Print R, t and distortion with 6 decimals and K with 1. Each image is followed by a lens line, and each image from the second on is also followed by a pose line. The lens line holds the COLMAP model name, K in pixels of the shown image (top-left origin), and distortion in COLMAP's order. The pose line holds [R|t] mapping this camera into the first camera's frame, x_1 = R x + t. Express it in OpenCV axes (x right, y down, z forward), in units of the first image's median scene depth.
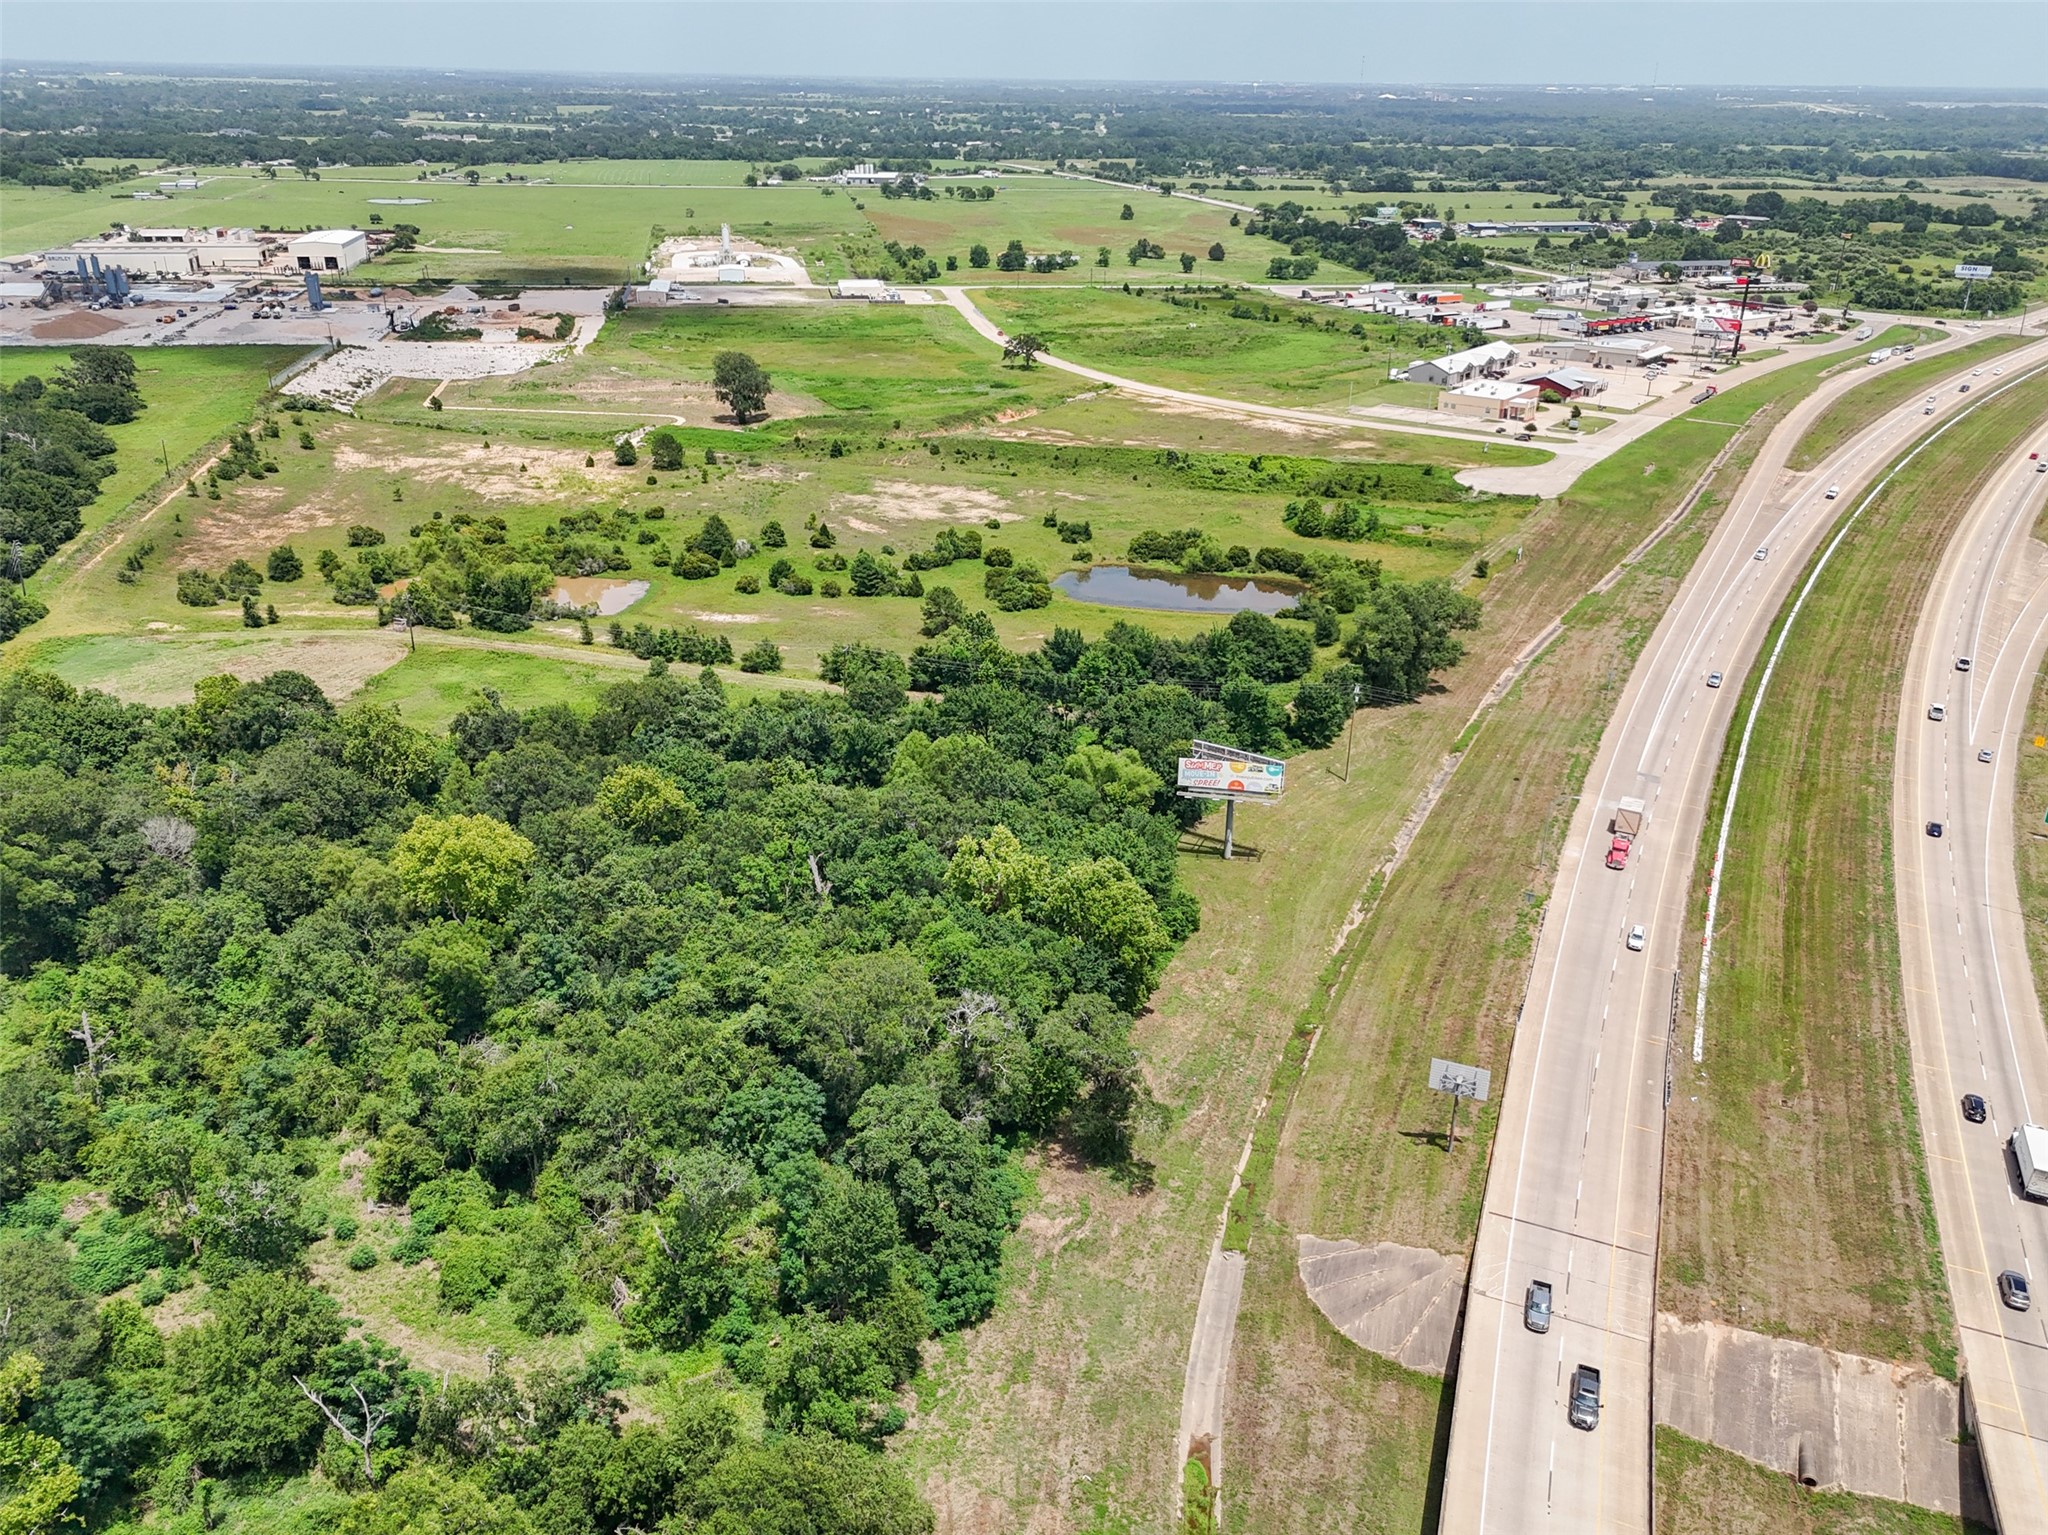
lens RADIAL K [[1582.2, 0, 1032.7], [0, 1582.2, 780.1], [0, 0, 1]] dist [0.066342, -0.058653]
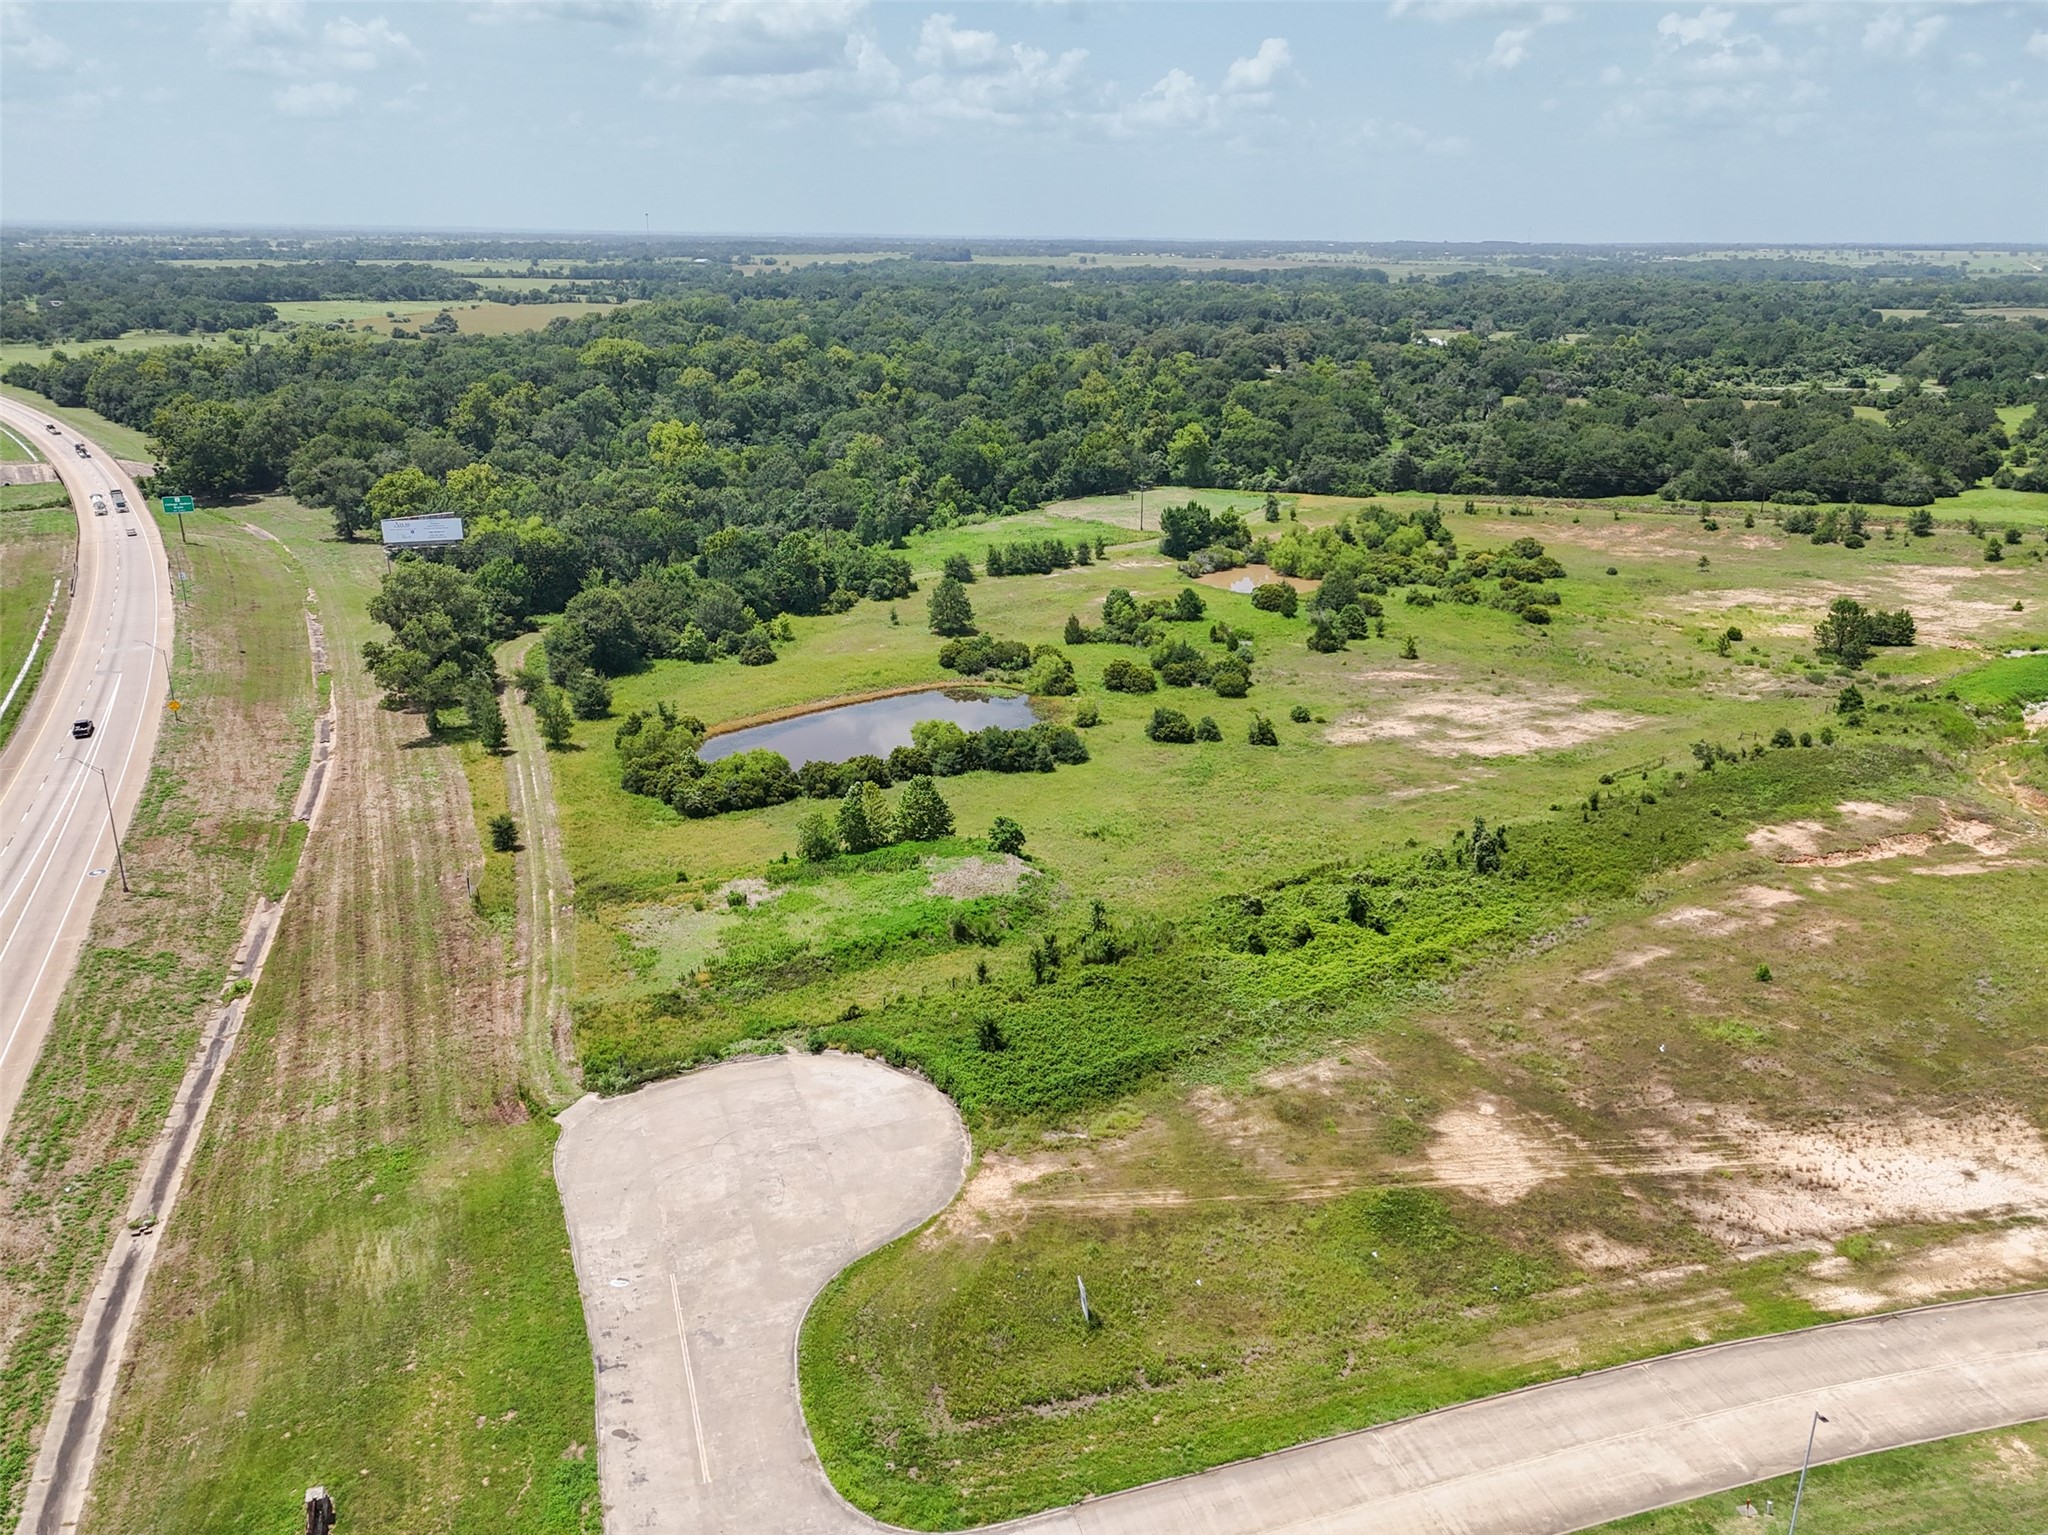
lens RADIAL K [[1513.3, 0, 1030.0], [0, 1513.3, 772.8], [0, 0, 1]] dist [0.067963, -0.058207]
pose [[-0.624747, 0.246807, -0.740795, 0.482392], [-0.330076, 0.776318, 0.537011, -0.424231], [0.707631, 0.580014, -0.403537, 1.171097]]
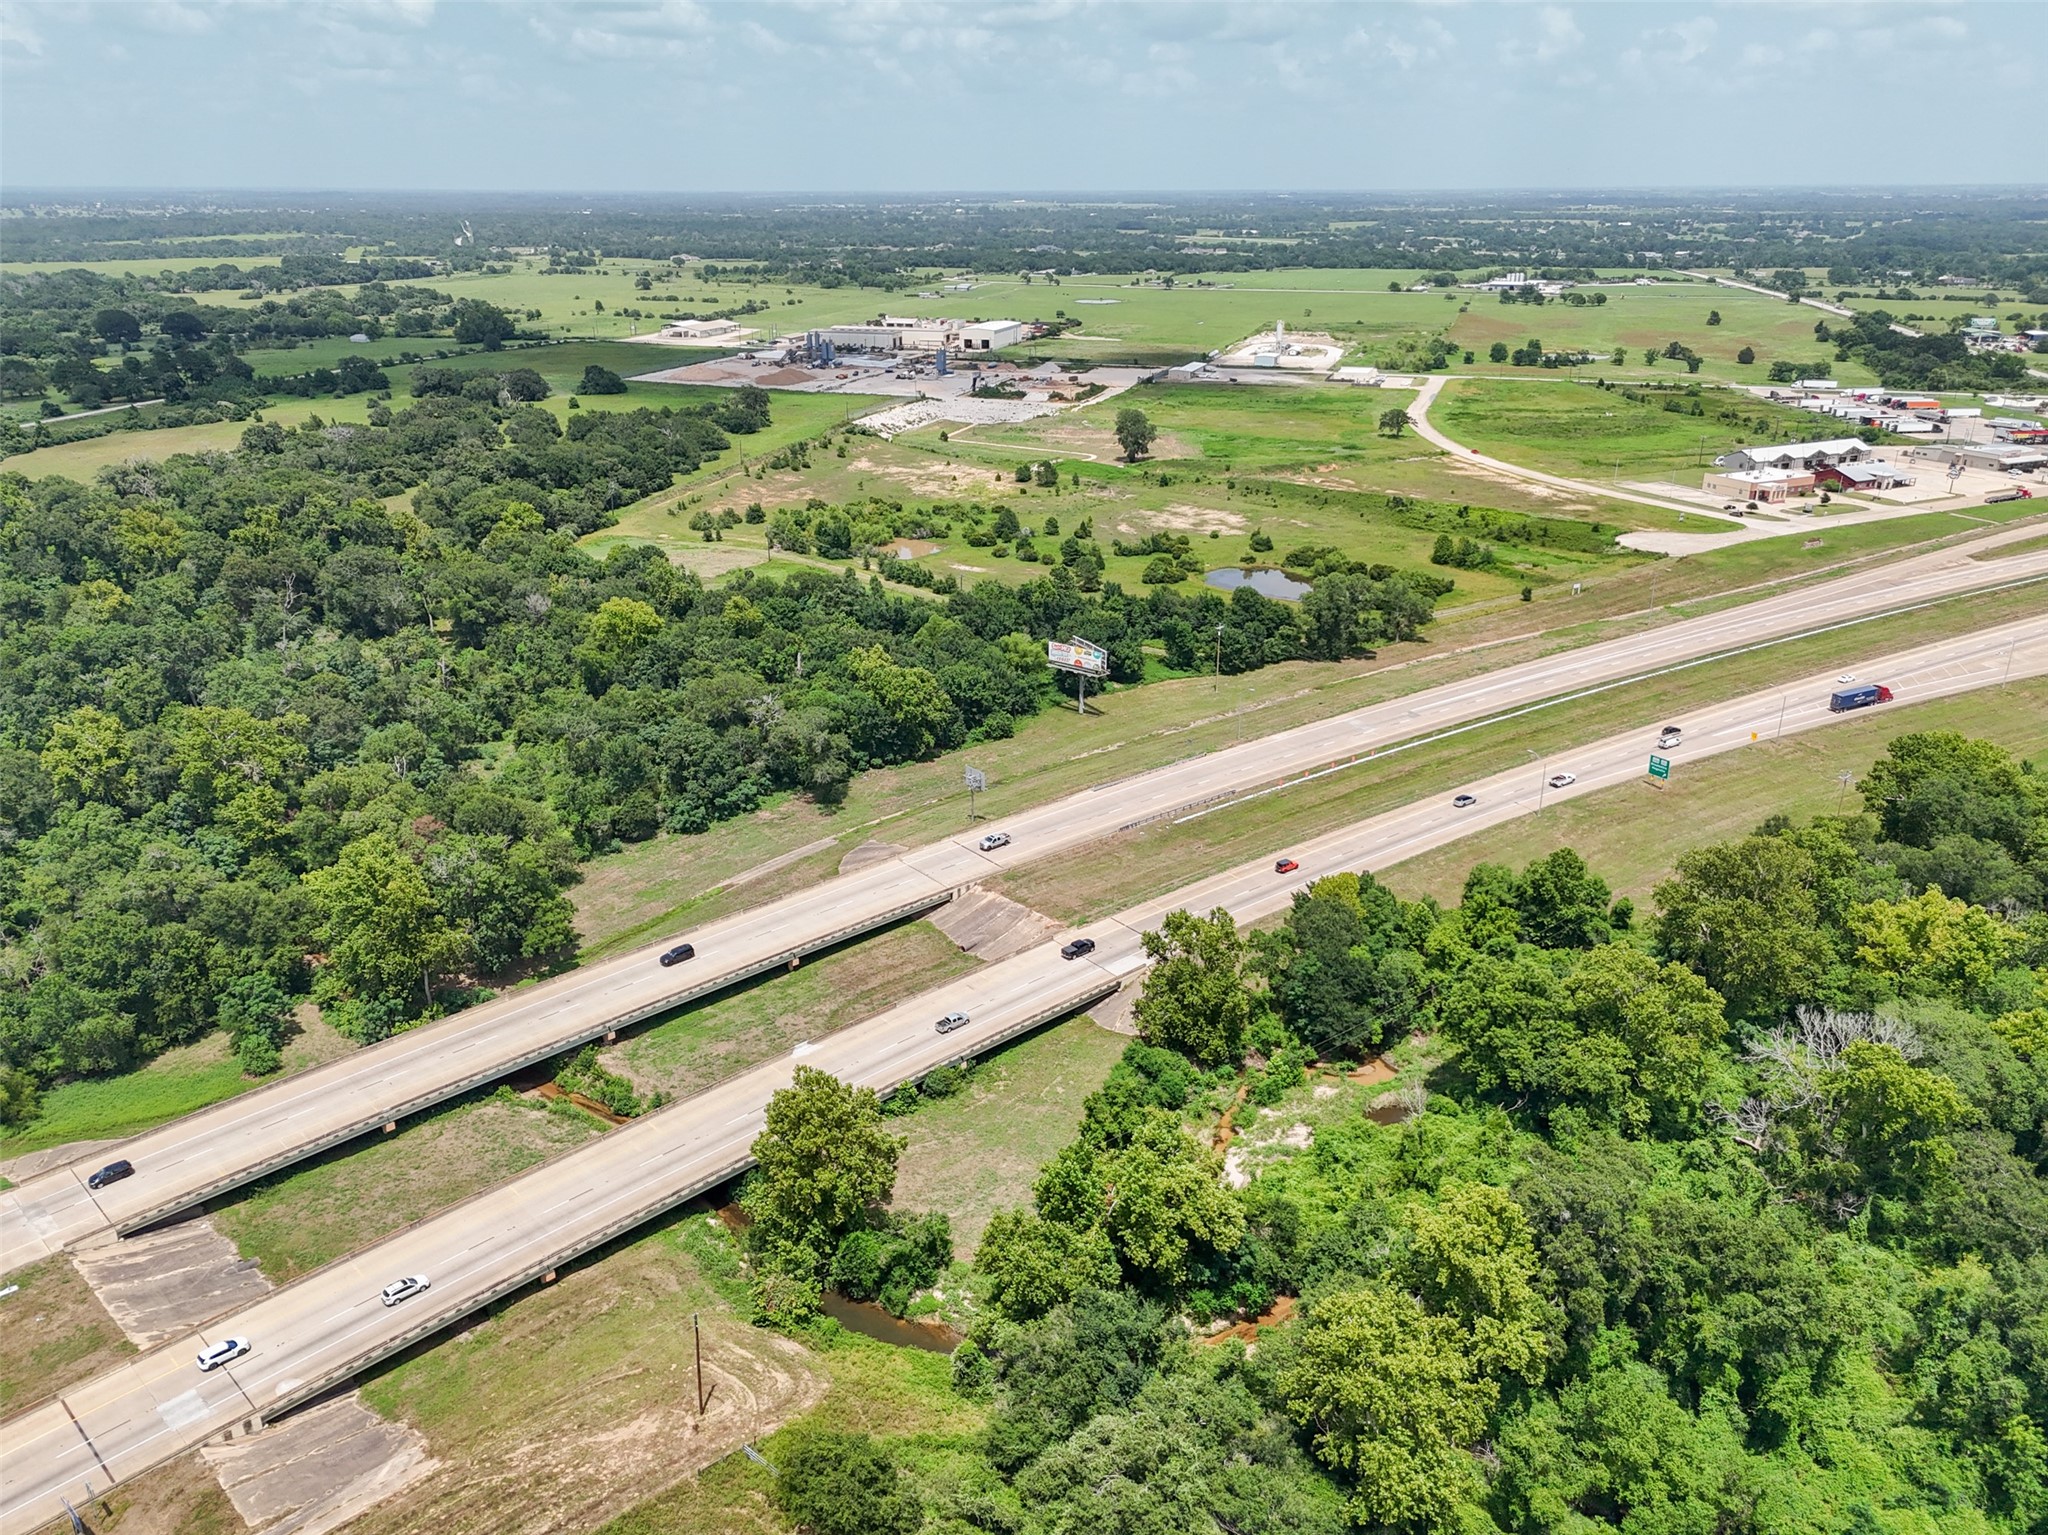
lens RADIAL K [[1513.3, 0, 1030.0], [0, 1513.3, 772.8], [0, 0, 1]] dist [0.067963, -0.058207]
pose [[0.882521, 0.156512, -0.443465, 0.436775], [-0.179135, 0.983781, -0.009284, 0.075895], [0.434819, 0.087633, 0.896244, -0.200193]]
